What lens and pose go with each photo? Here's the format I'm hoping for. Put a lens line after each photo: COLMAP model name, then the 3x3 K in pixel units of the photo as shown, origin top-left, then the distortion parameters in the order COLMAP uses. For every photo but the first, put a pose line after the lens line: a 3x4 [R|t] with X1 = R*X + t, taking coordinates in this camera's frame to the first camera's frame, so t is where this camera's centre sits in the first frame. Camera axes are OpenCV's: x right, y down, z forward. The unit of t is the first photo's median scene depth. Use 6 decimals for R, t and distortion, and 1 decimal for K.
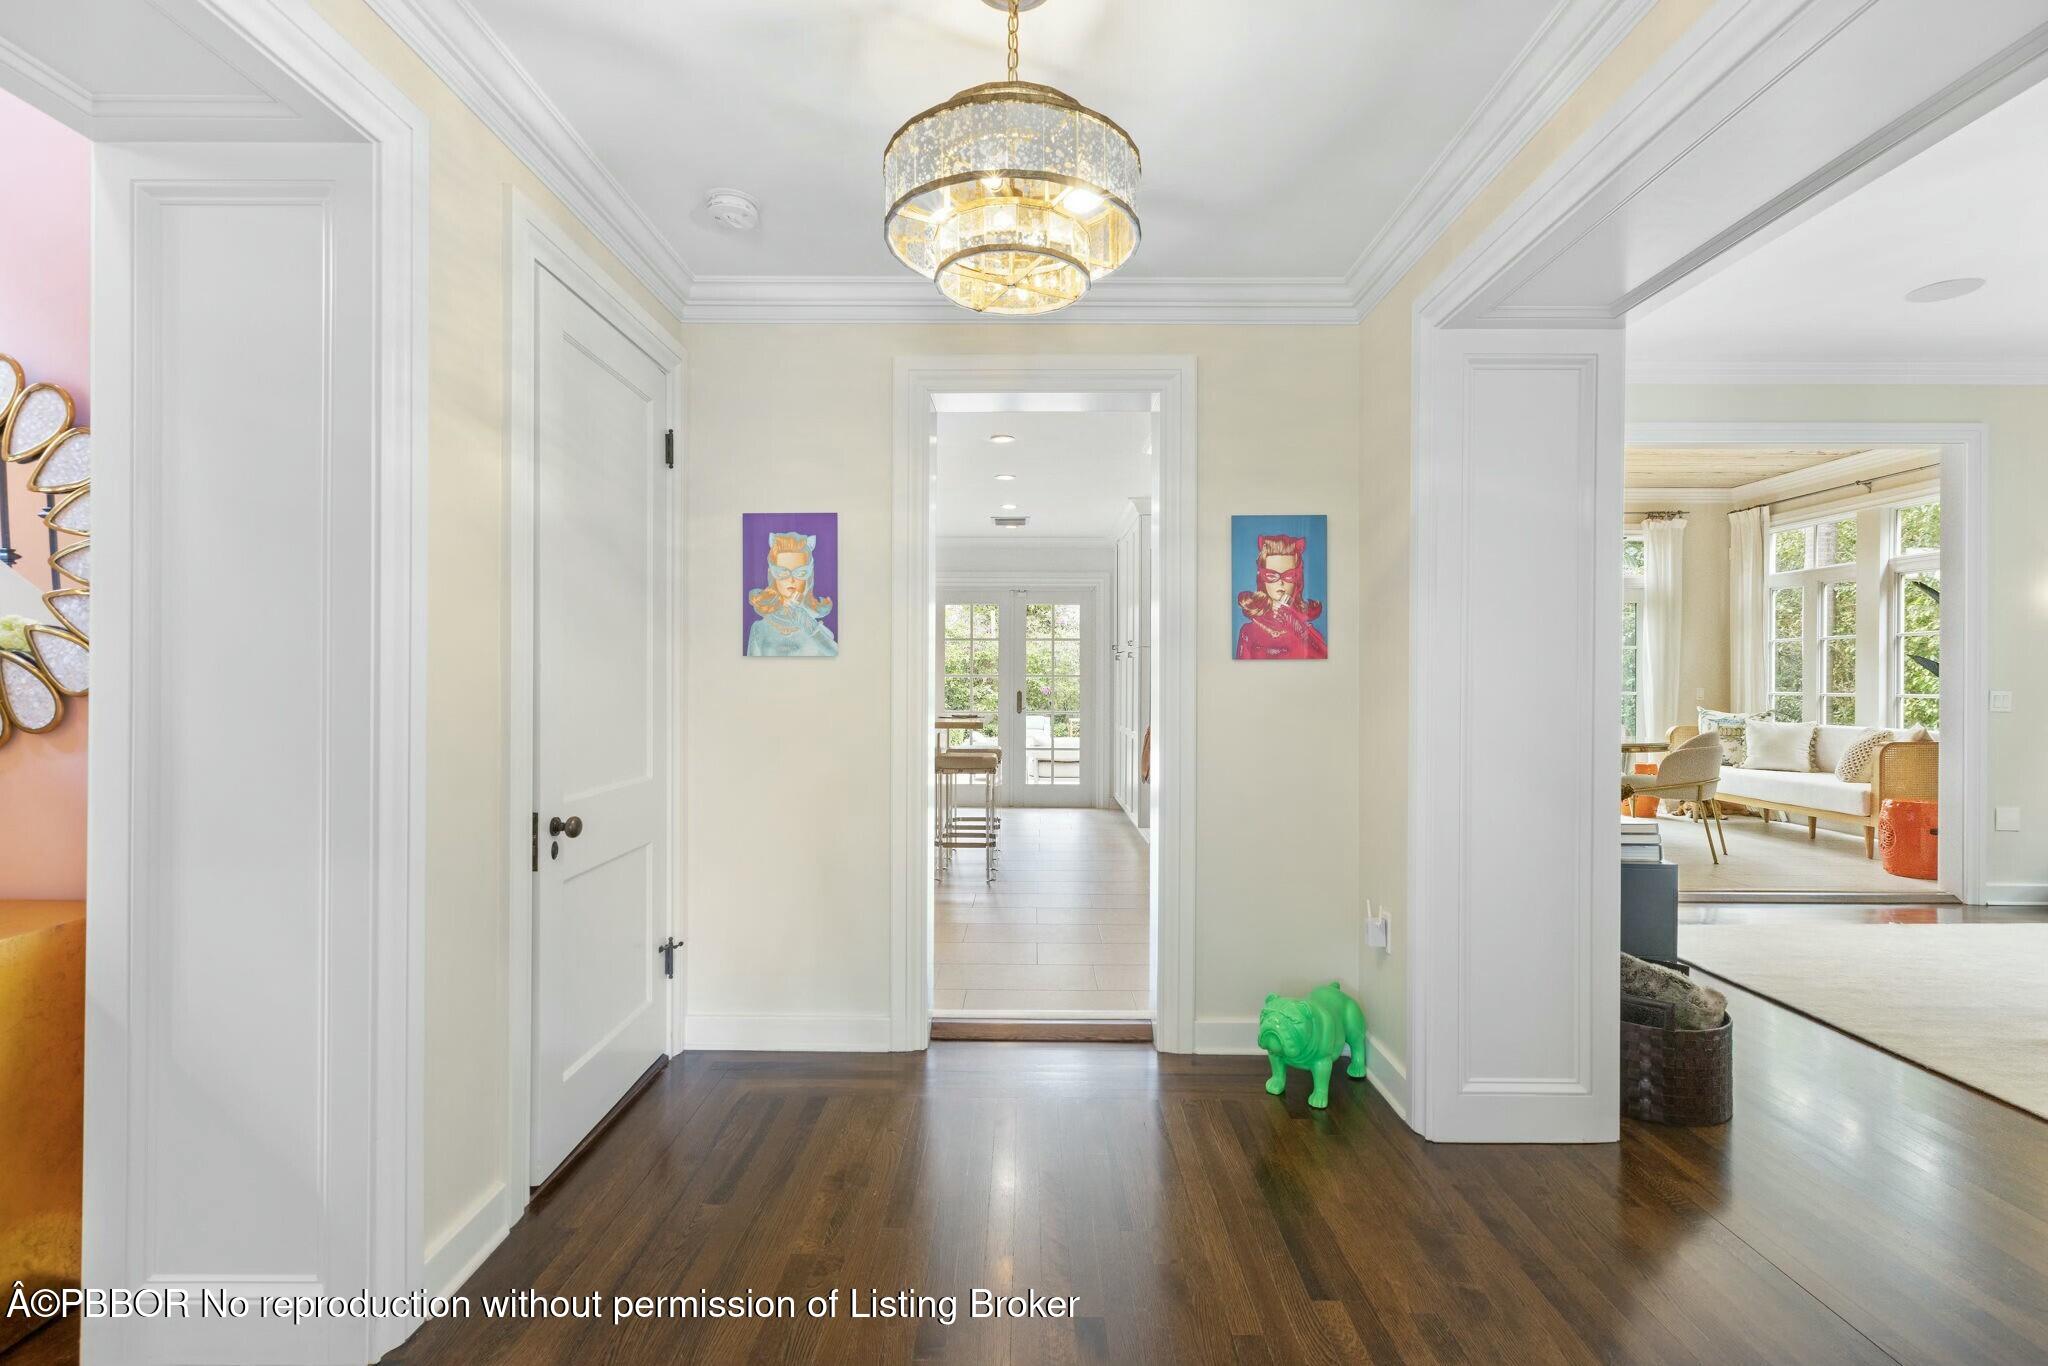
lens RADIAL K [[928.3, 0, 1023.8], [0, 928.3, 683.1], [0, 0, 1]] dist [0.005475, -0.001849]
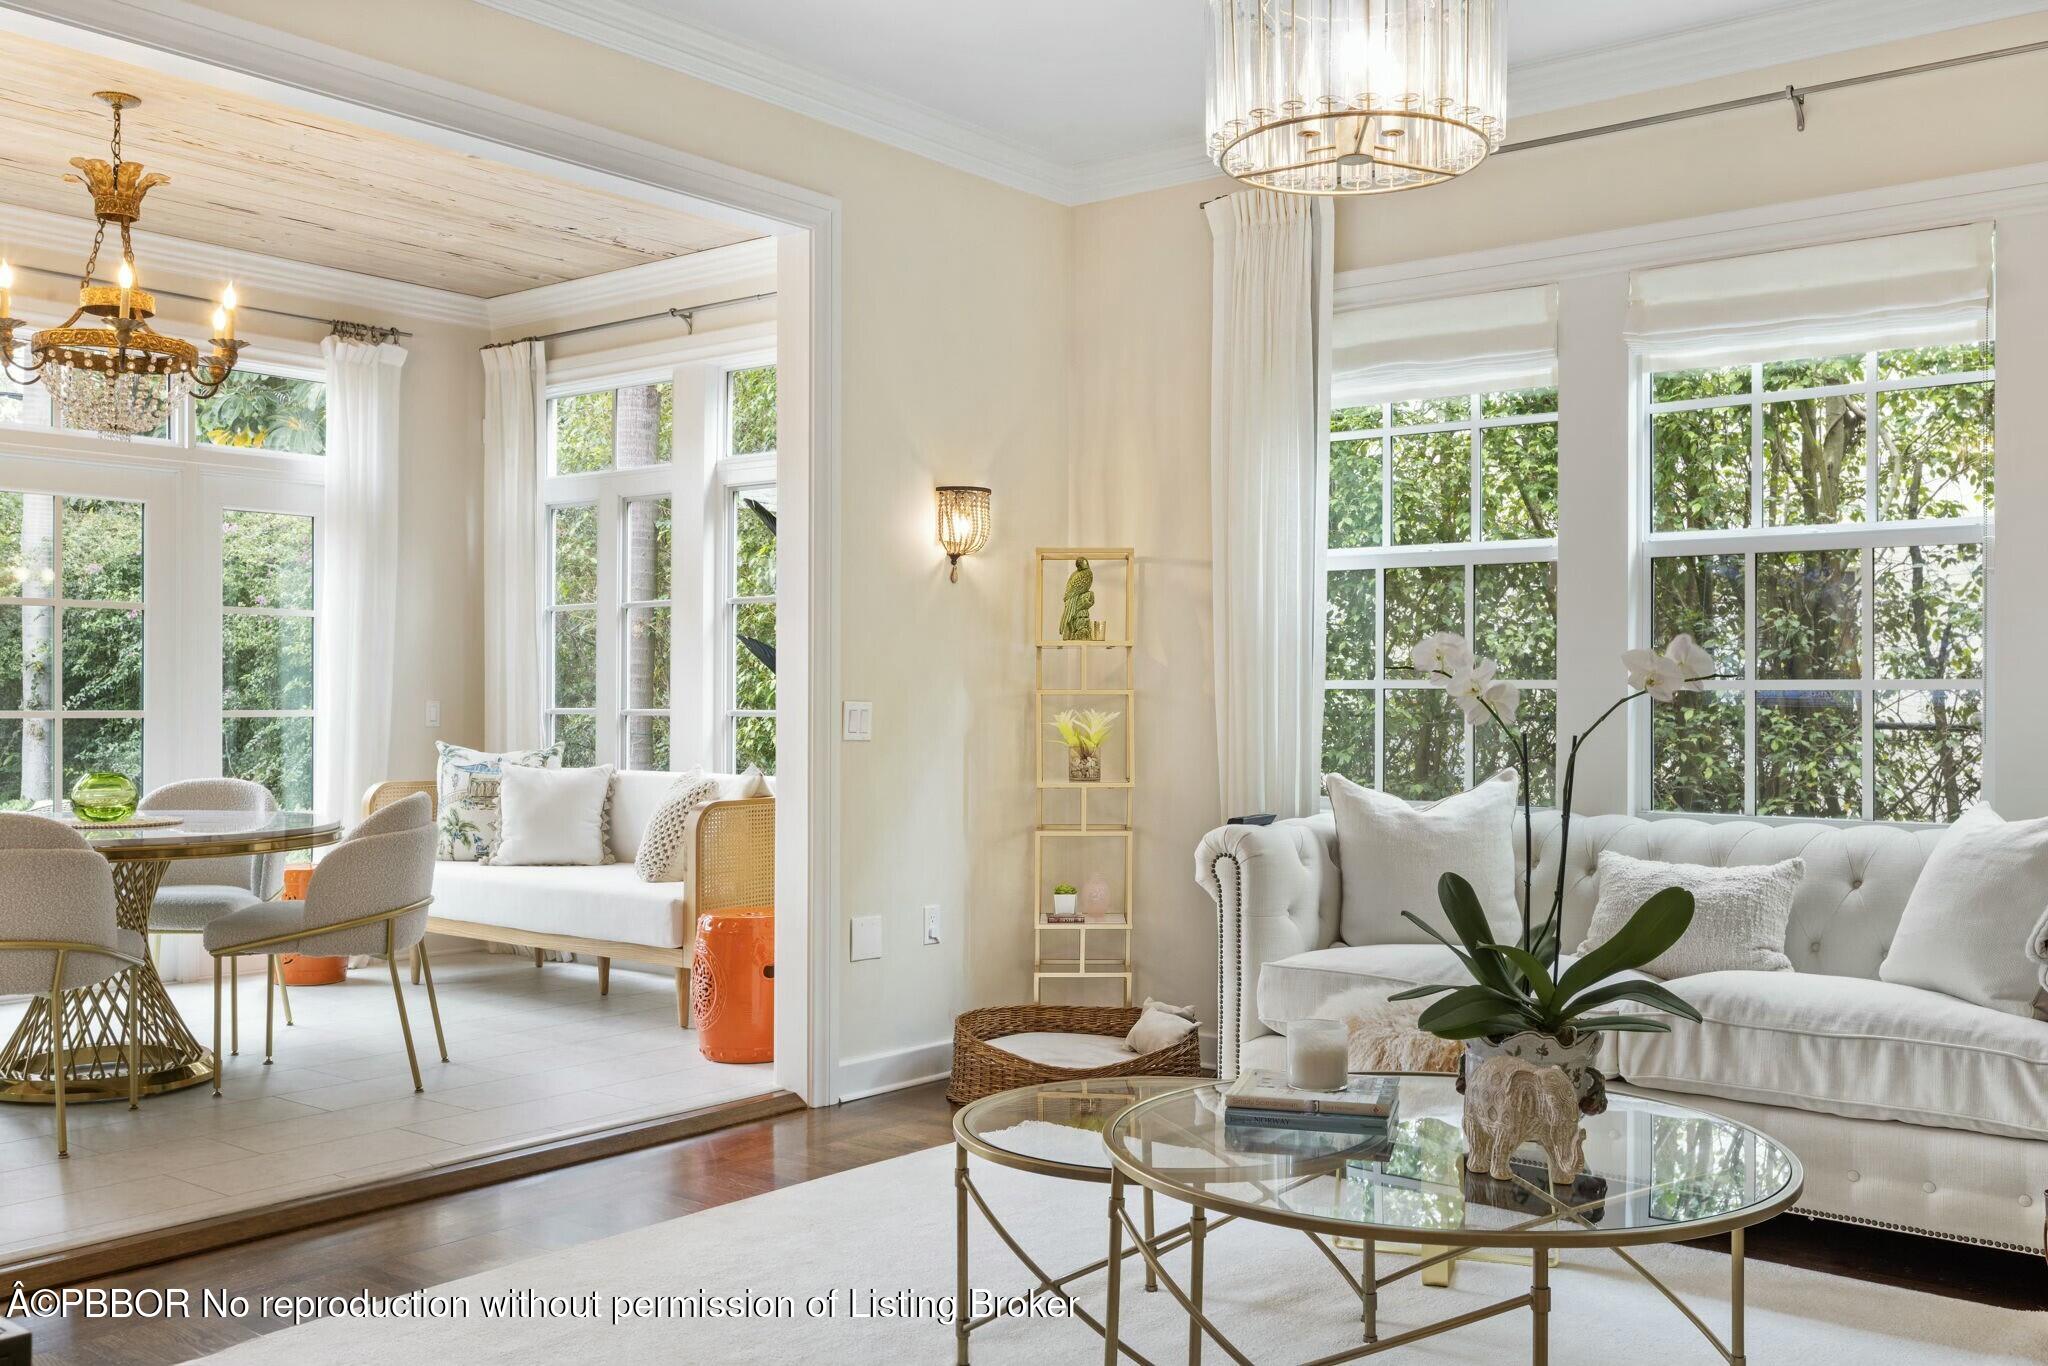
lens RADIAL K [[1876.6, 0, 1020.9], [0, 1876.6, 681.0], [0, 0, 1]] dist [-0.004958, 0.000000]
pose [[0.627472, 0.007341, 0.778604, 0.188496], [0.000408, 0.999952, -0.009757, 0.005293], [-0.778639, 0.006440, 0.627439, 0.176311]]
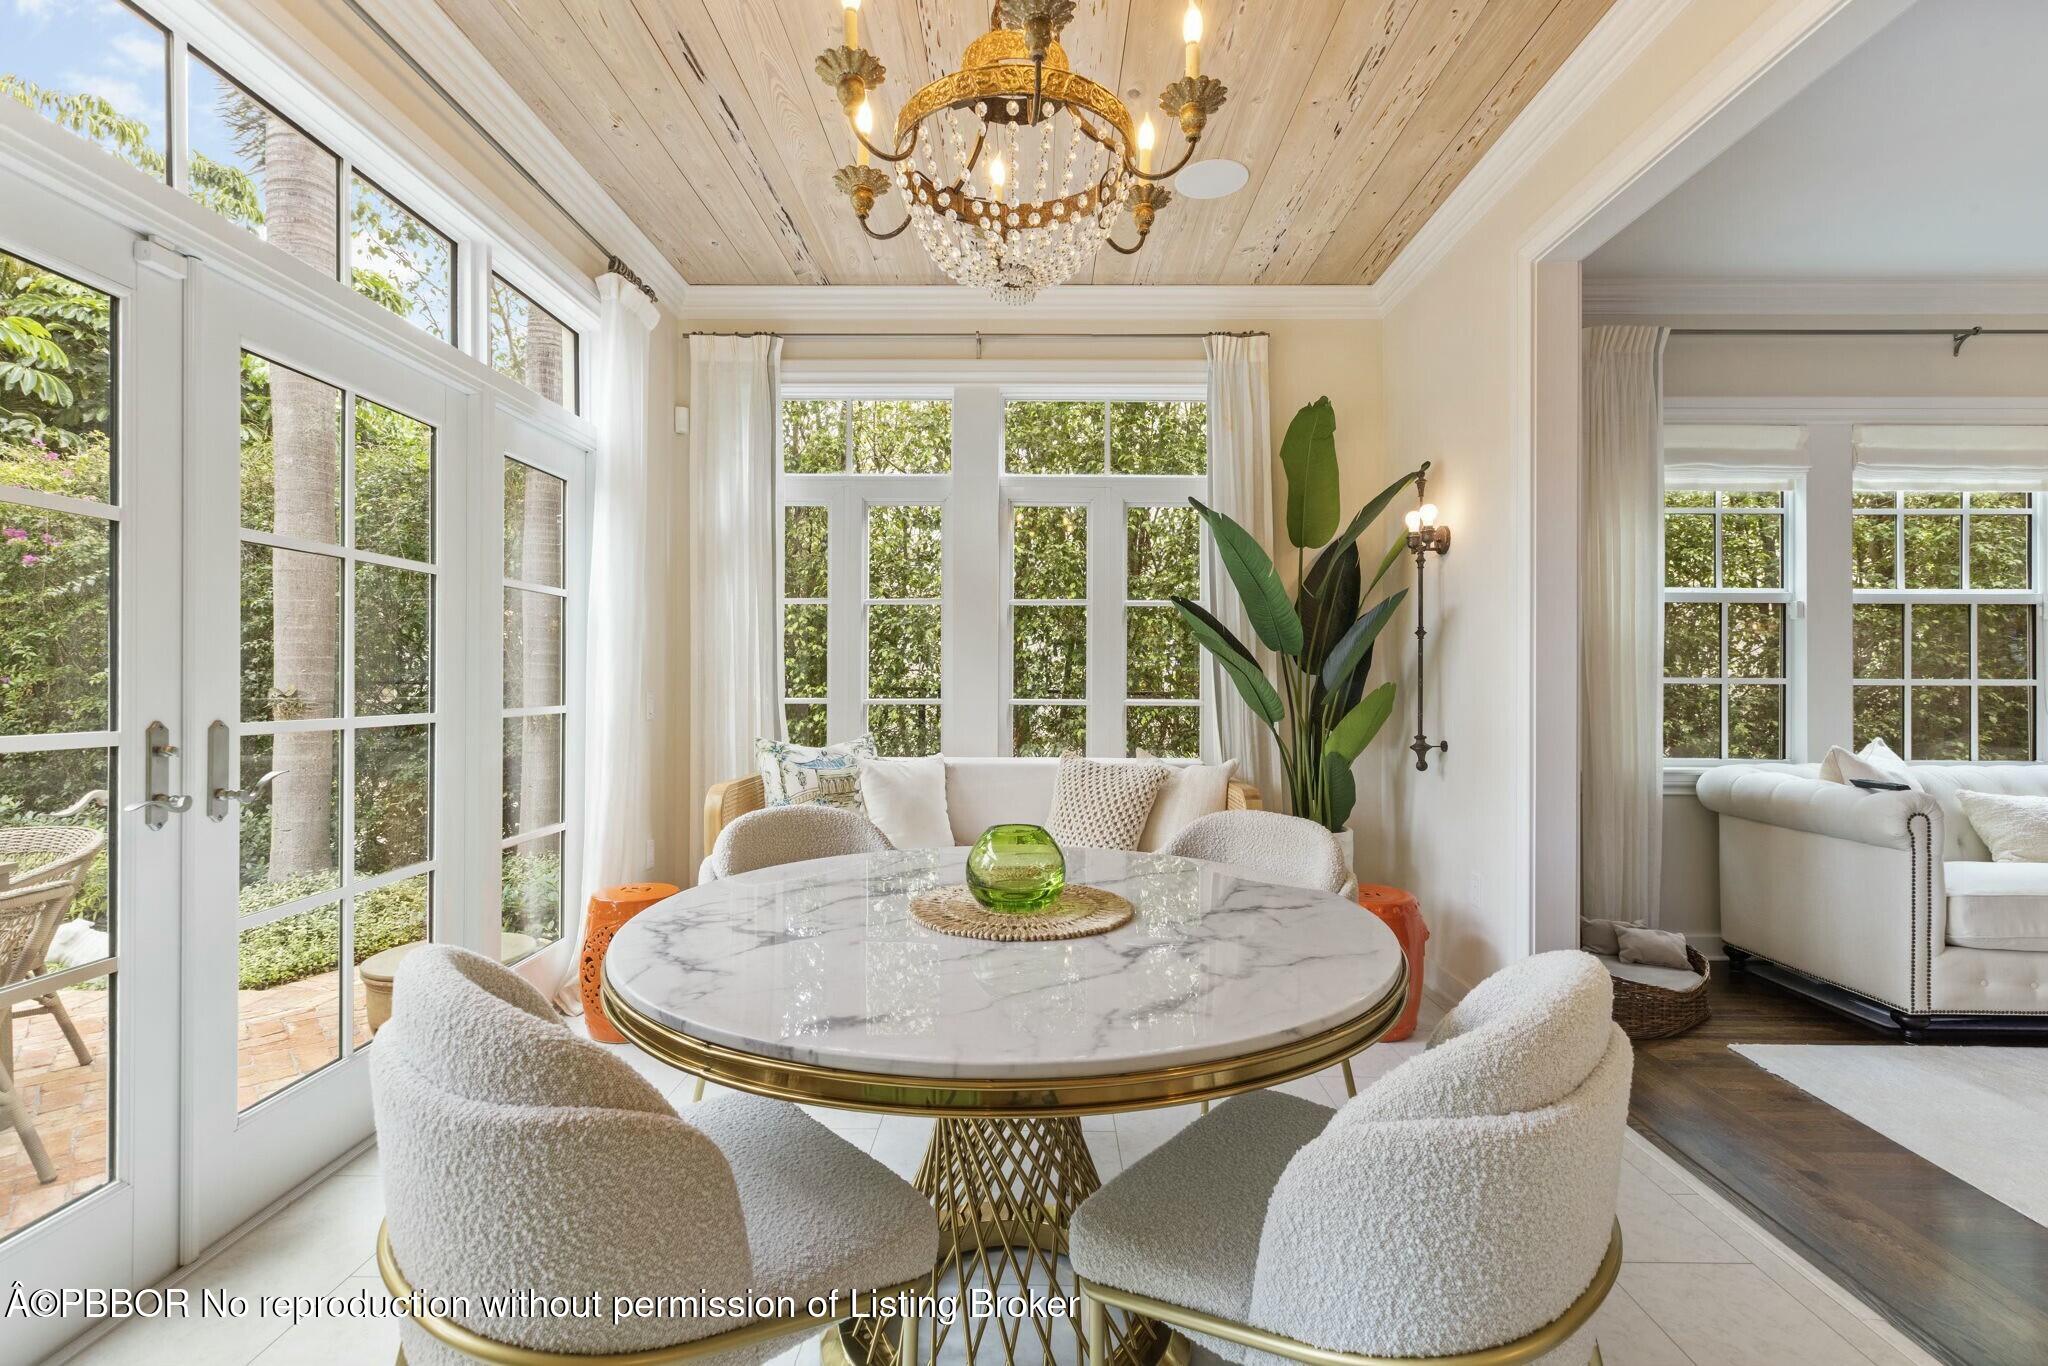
lens RADIAL K [[982.1, 0, 1025.5], [0, 982.1, 677.7], [0, 0, 1]] dist [0.005763, 0.000294]
pose [[0.004361, -0.003504, 0.999984, 0.283603], [-0.000919, 0.999993, 0.003508, -0.004487], [-0.999990, -0.000935, 0.004358, 0.961534]]
